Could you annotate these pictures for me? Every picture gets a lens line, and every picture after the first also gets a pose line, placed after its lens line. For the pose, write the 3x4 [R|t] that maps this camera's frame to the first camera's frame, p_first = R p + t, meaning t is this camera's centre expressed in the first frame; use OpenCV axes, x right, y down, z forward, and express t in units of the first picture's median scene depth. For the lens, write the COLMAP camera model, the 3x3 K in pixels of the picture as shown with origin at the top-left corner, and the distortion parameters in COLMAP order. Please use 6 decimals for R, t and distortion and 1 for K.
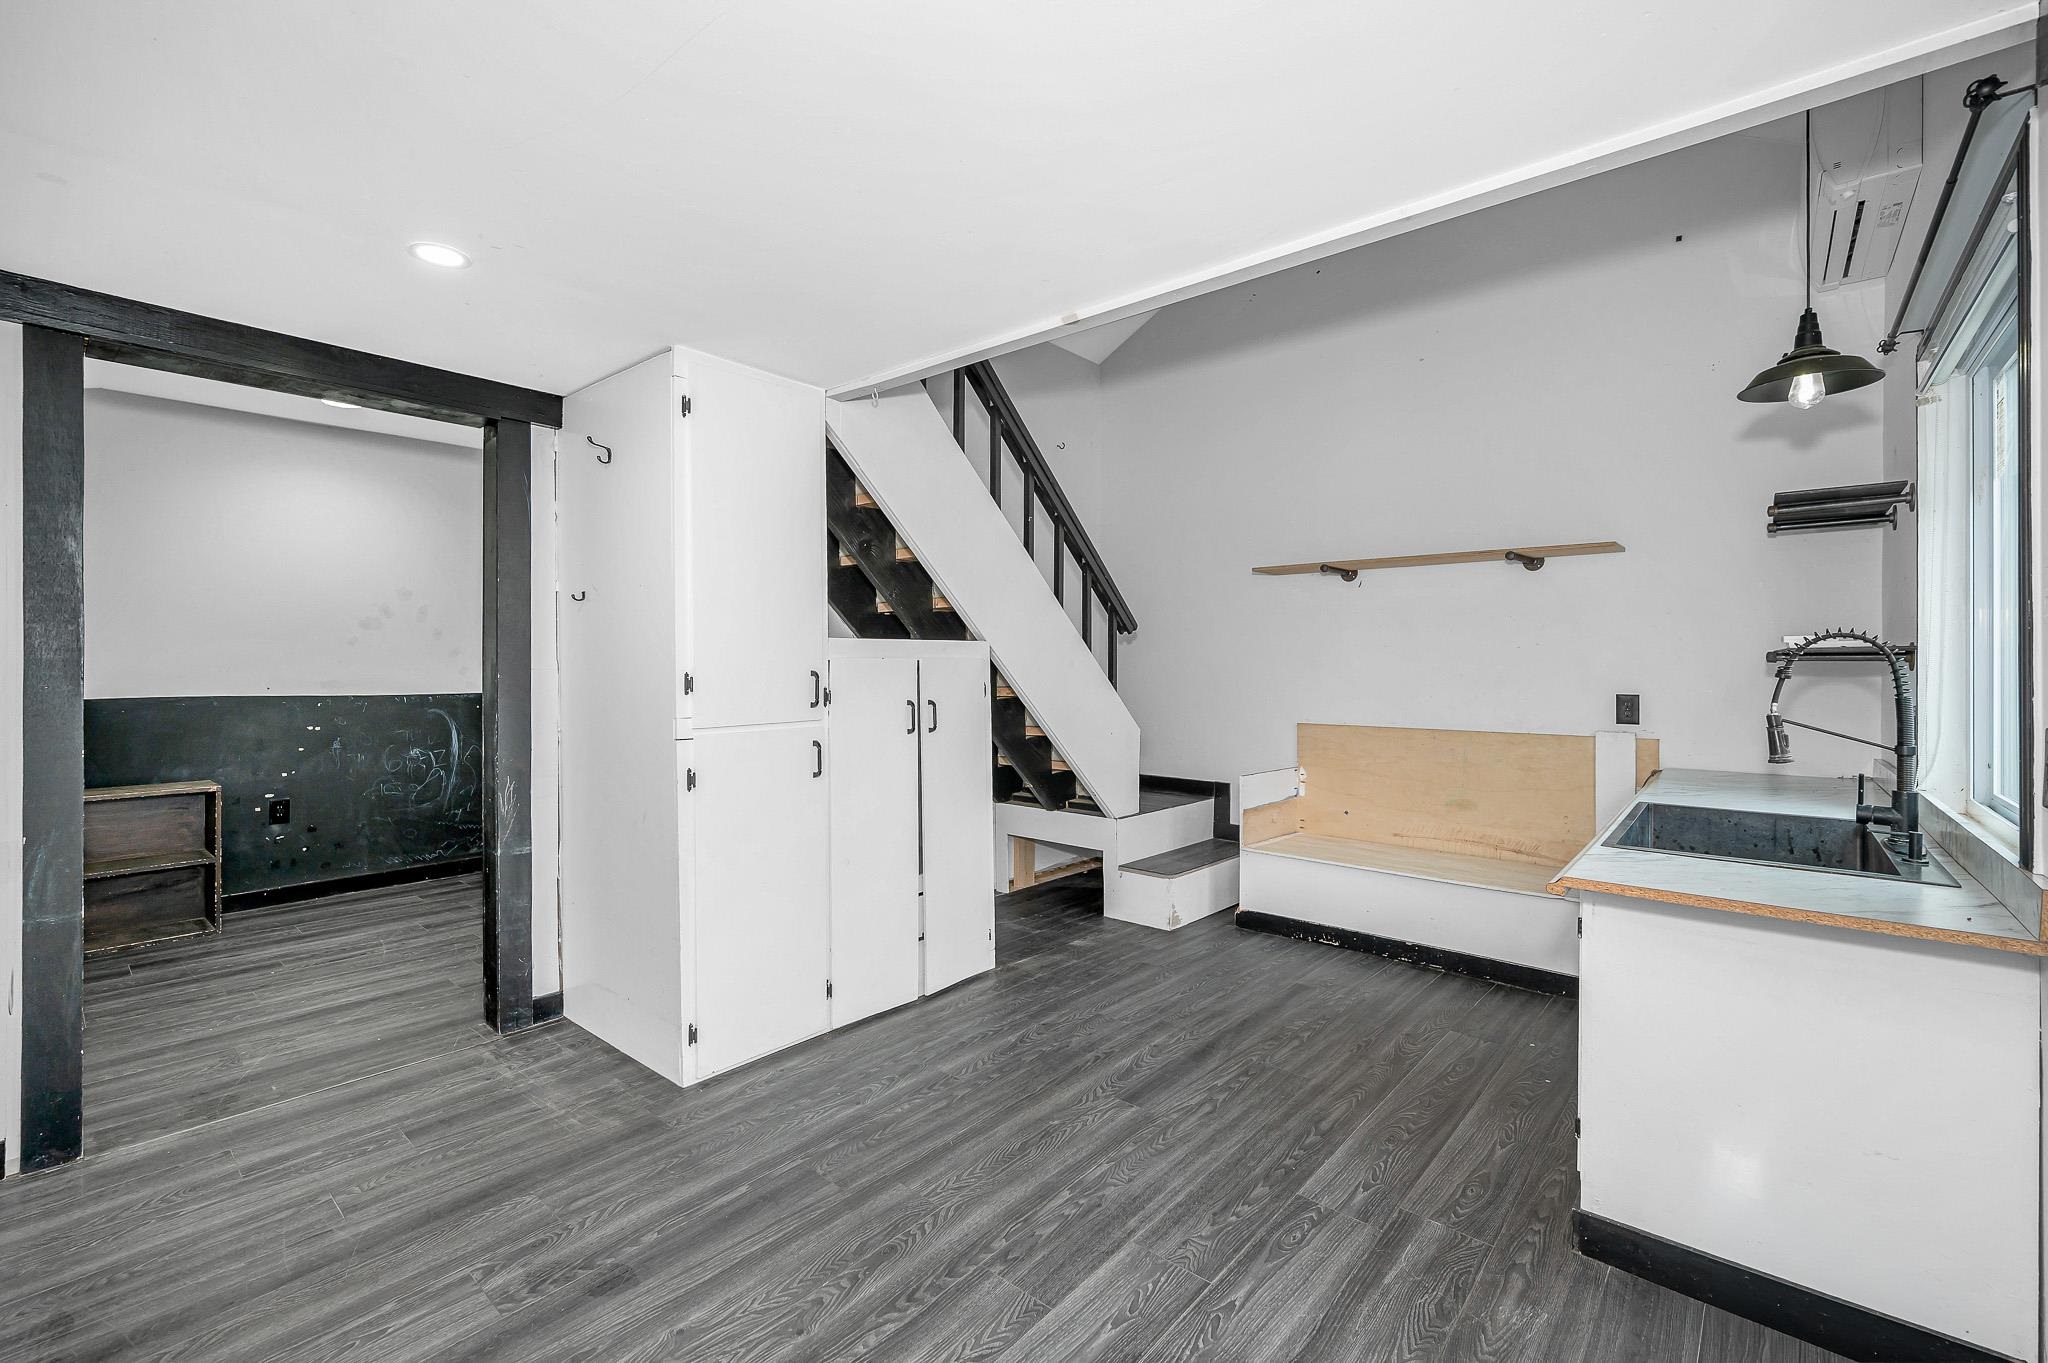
lens RADIAL K [[856.8, 0, 1024.1], [0, 856.8, 672.2], [0, 0, 1]] dist [0.000735, 0.000036]
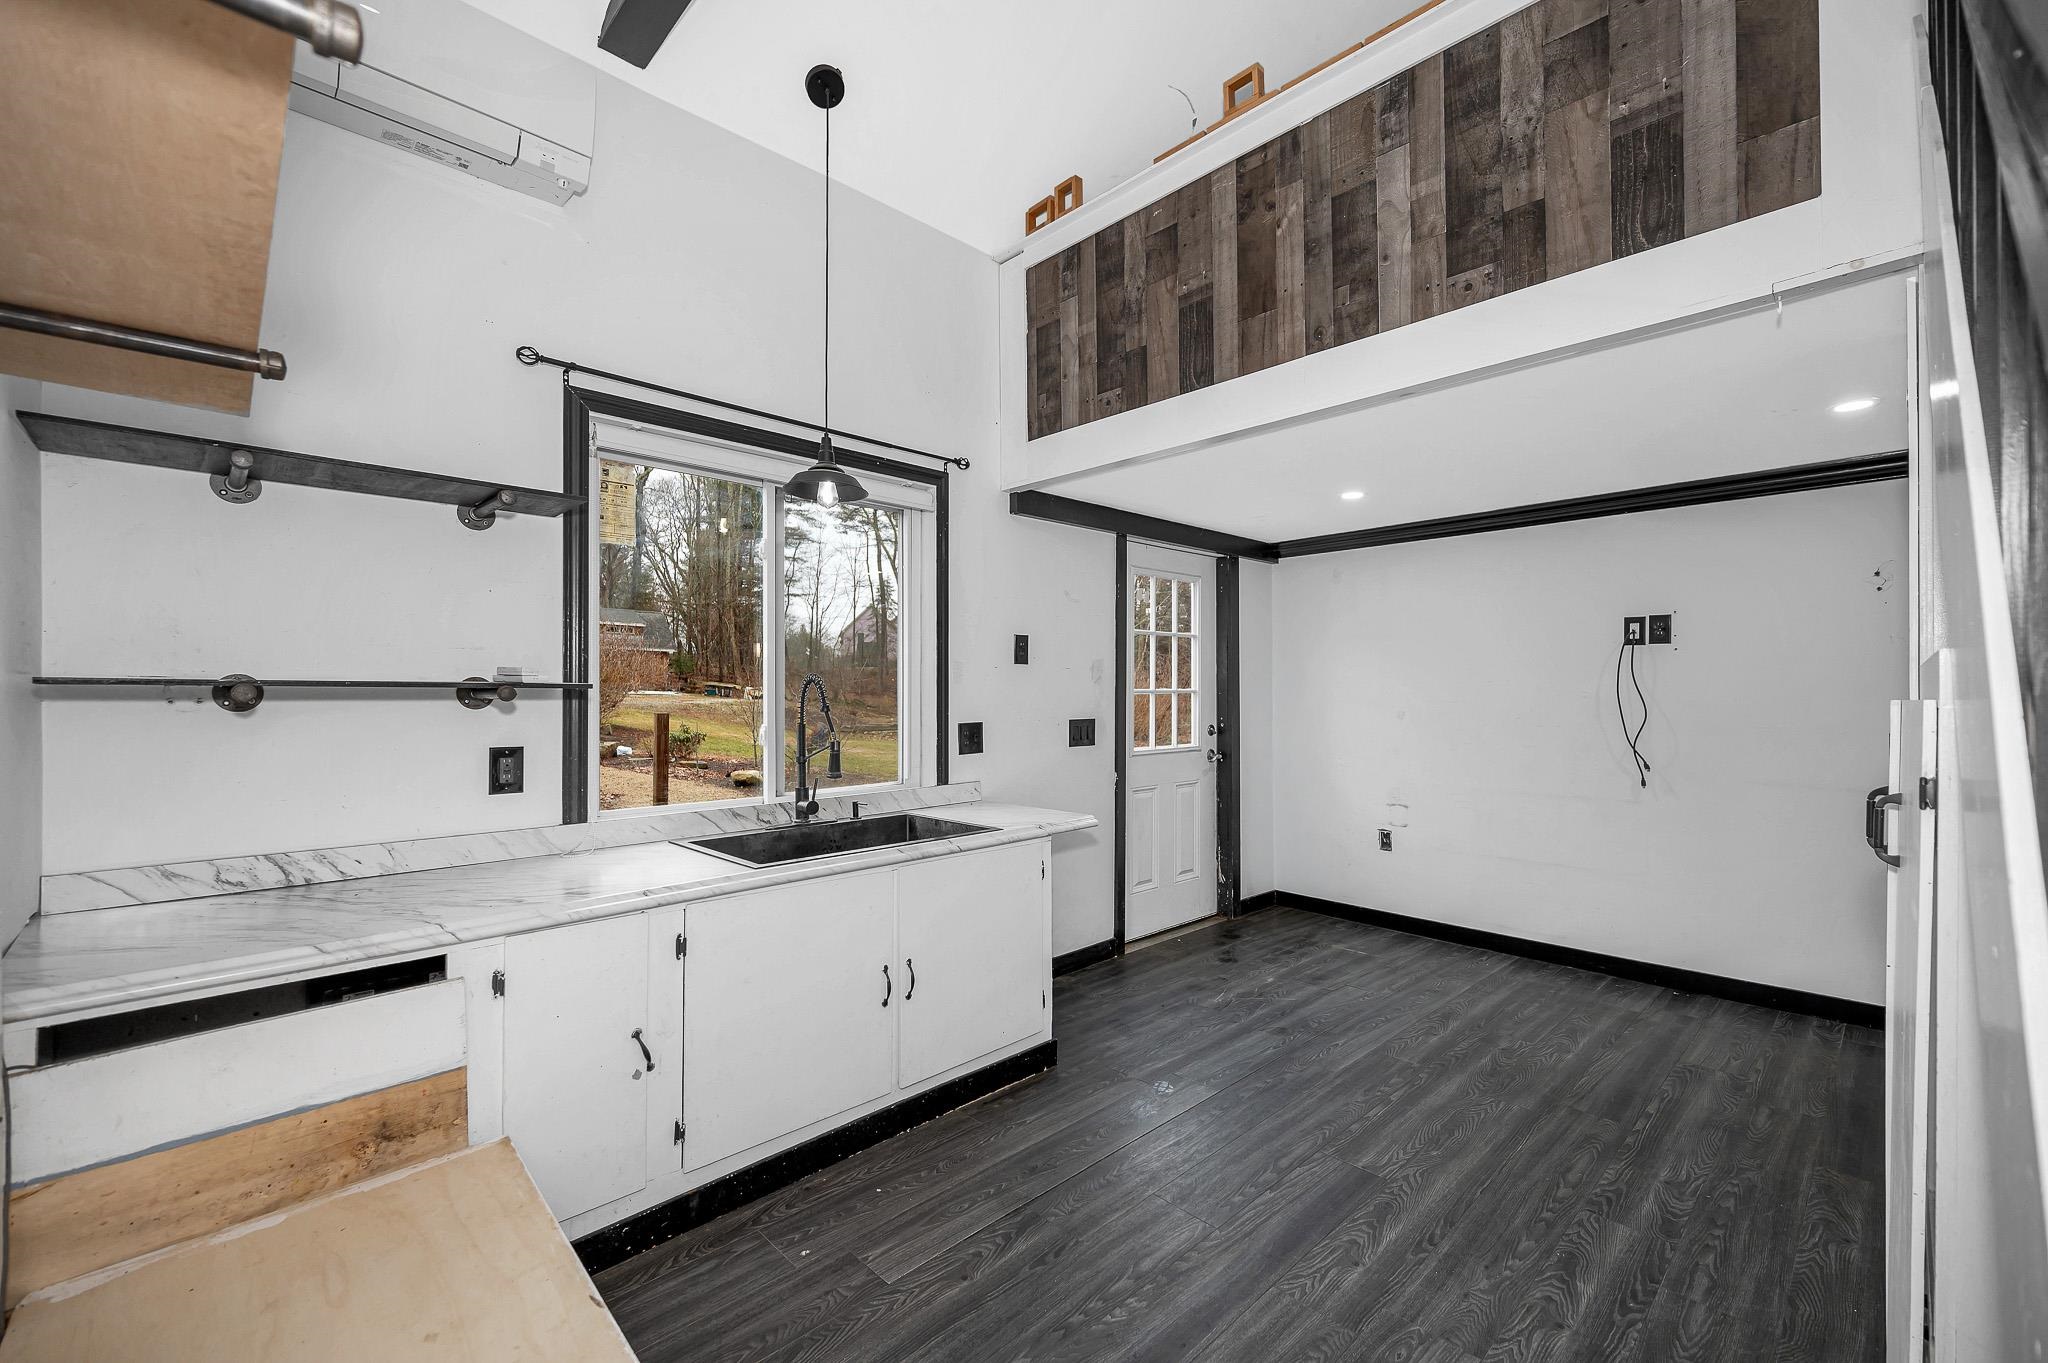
lens RADIAL K [[856.8, 0, 1024.9], [0, 856.8, 681.4], [0, 0, 1]] dist [0.000735, 0.000036]
pose [[-0.994516, 0.000976, 0.104580, 0.422699], [0.000968, 1.000000, -0.000121, -0.046126], [-0.104580, -0.000019, -0.994516, 2.093345]]
